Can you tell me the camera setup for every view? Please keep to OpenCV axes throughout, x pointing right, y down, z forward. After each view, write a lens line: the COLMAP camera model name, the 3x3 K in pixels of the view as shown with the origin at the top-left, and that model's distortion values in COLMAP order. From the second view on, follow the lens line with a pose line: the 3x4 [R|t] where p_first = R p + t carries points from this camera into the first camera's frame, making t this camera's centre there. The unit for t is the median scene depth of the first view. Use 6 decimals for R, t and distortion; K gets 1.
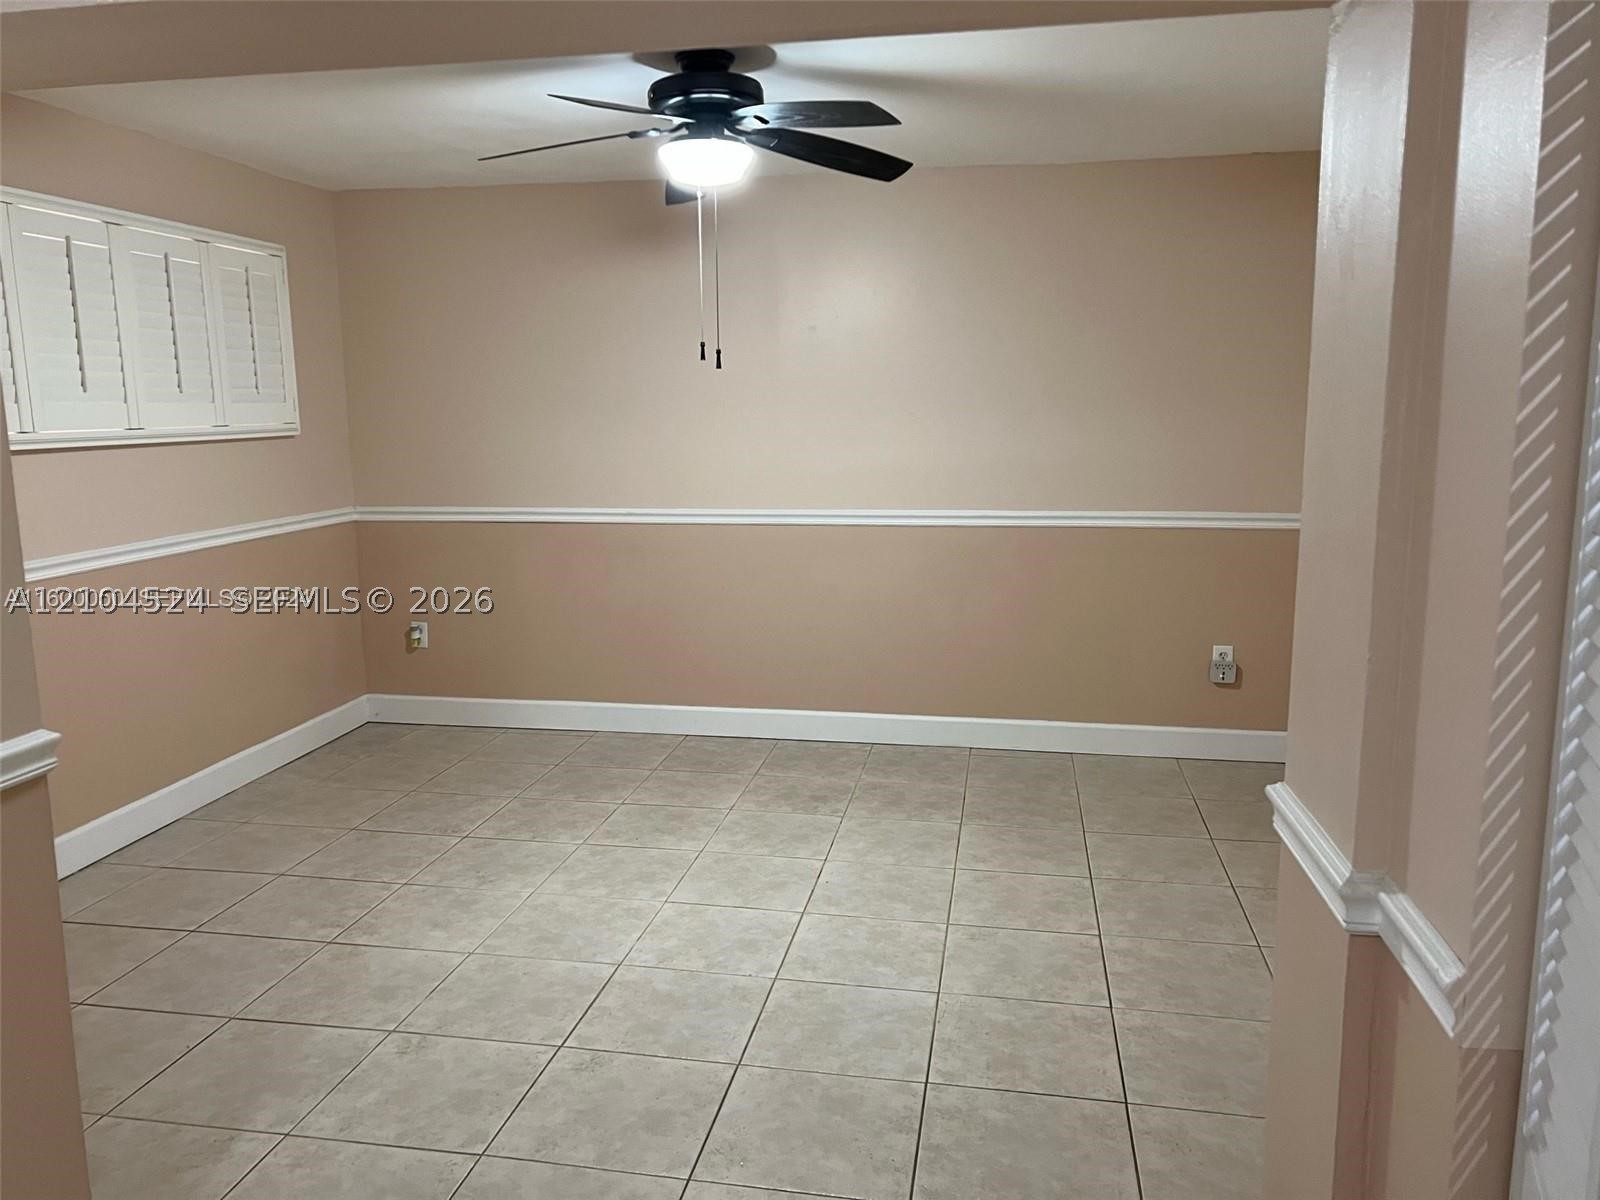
lens RADIAL K [[1208.2, 0, 810.0], [0, 1208.2, 598.9], [0, 0, 1]] dist [0.088618, -0.117817]
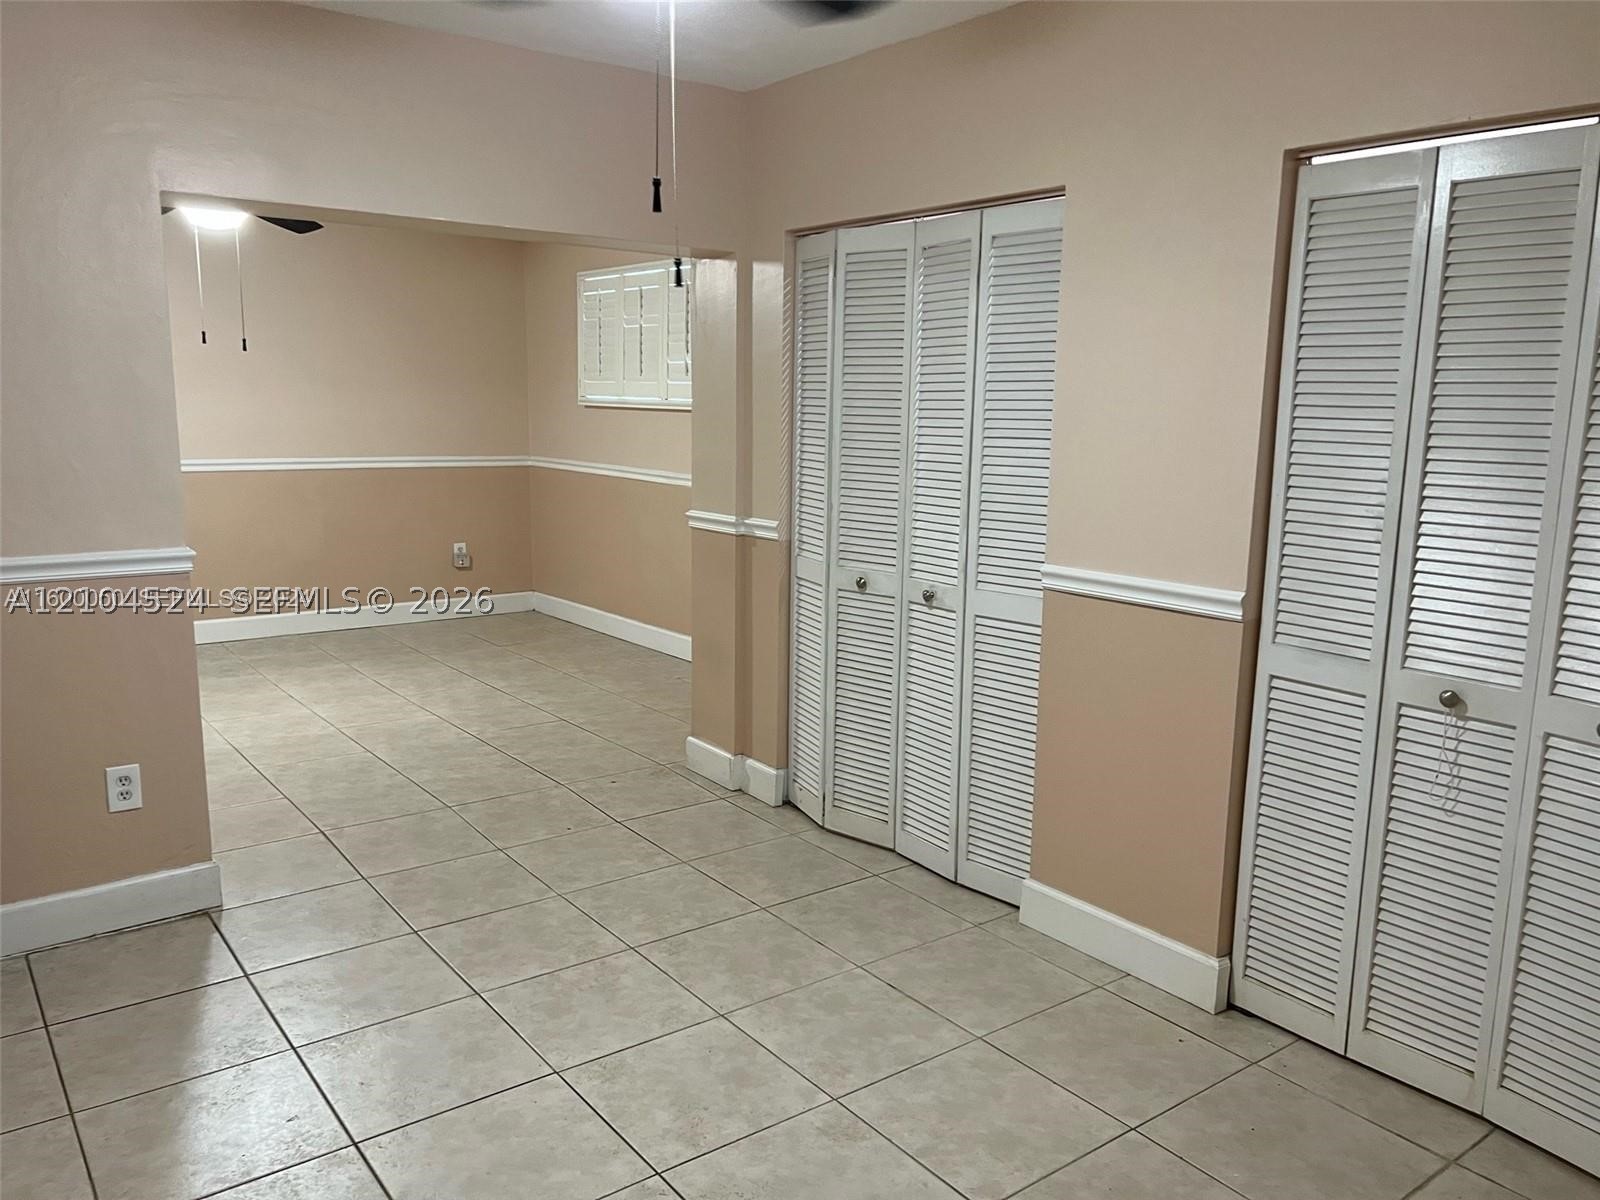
lens RADIAL K [[1208.2, 0, 810.0], [0, 1208.2, 598.9], [0, 0, 1]] dist [0.088618, -0.117817]
pose [[0.680867, -0.104249, 0.724950, -0.807128], [0.091667, 0.994164, 0.056869, 0.100710], [-0.726648, 0.027734, 0.686450, -0.648618]]
